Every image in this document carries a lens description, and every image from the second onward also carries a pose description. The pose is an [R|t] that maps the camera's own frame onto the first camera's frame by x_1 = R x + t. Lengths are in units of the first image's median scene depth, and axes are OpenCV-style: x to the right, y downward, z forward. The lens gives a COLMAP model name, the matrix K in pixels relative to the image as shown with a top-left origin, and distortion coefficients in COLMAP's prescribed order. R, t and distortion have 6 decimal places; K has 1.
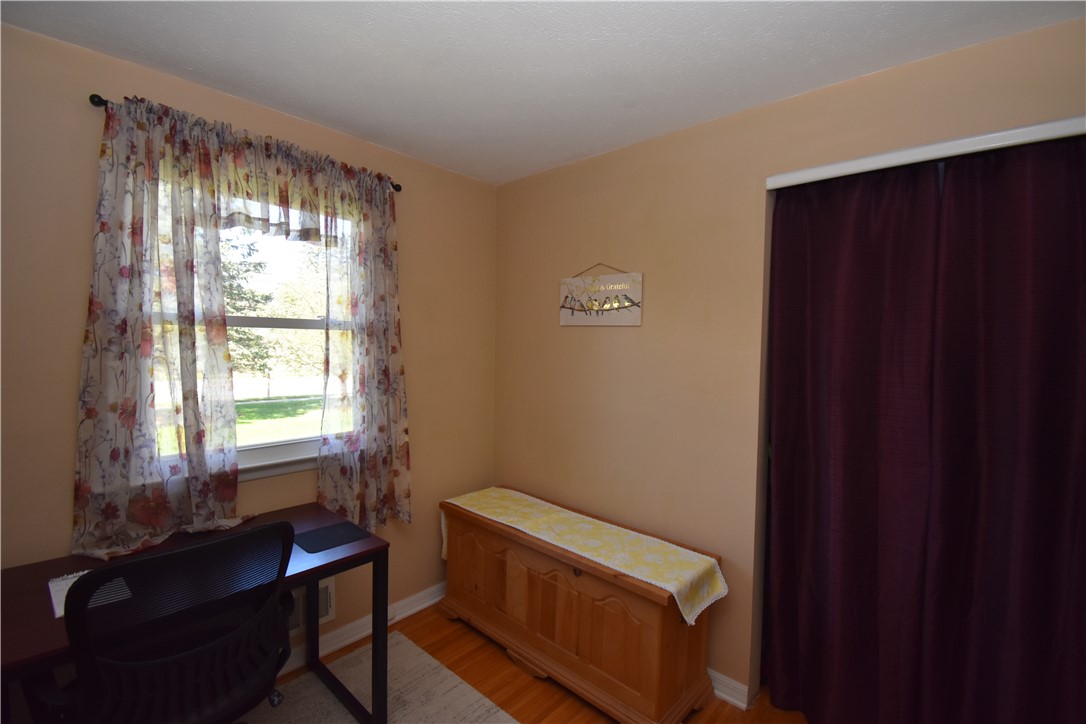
lens RADIAL K [[480.2, 0, 547.5], [0, 480.2, 361.8], [0, 0, 1]] dist [0.021517, -0.026884]
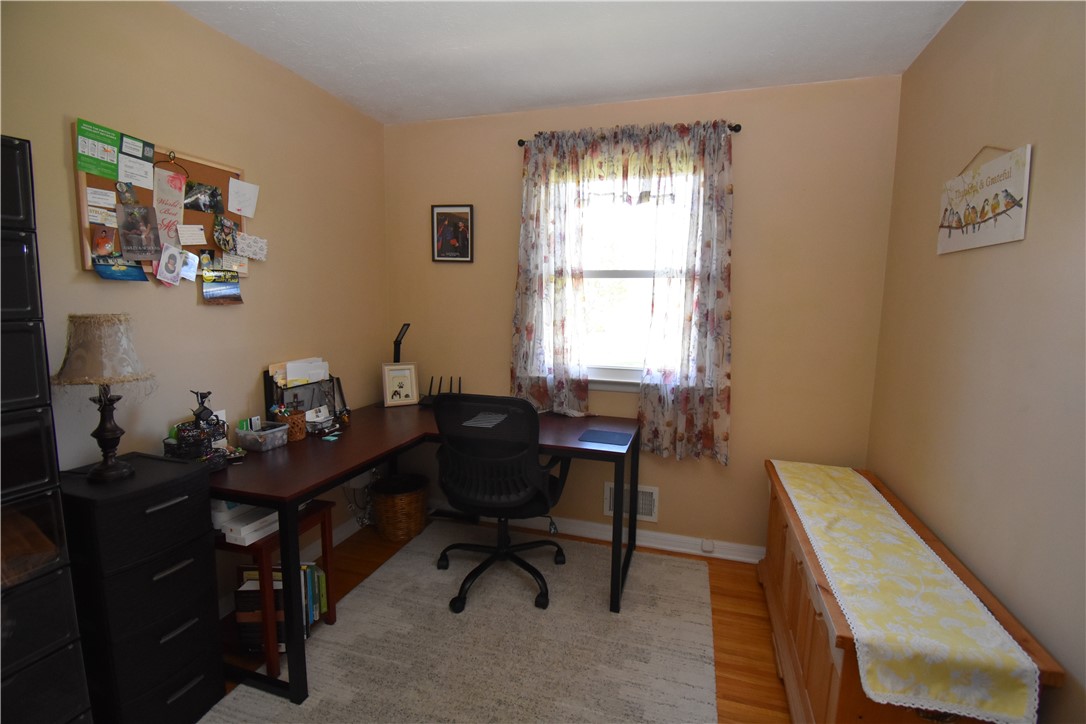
lens RADIAL K [[480.2, 0, 547.5], [0, 480.2, 361.8], [0, 0, 1]] dist [0.021517, -0.026884]
pose [[0.422337, 0.098662, -0.901053, 0.521649], [-0.043377, 0.995120, 0.088630, 0.047033], [0.905400, 0.001653, 0.424555, 0.270206]]
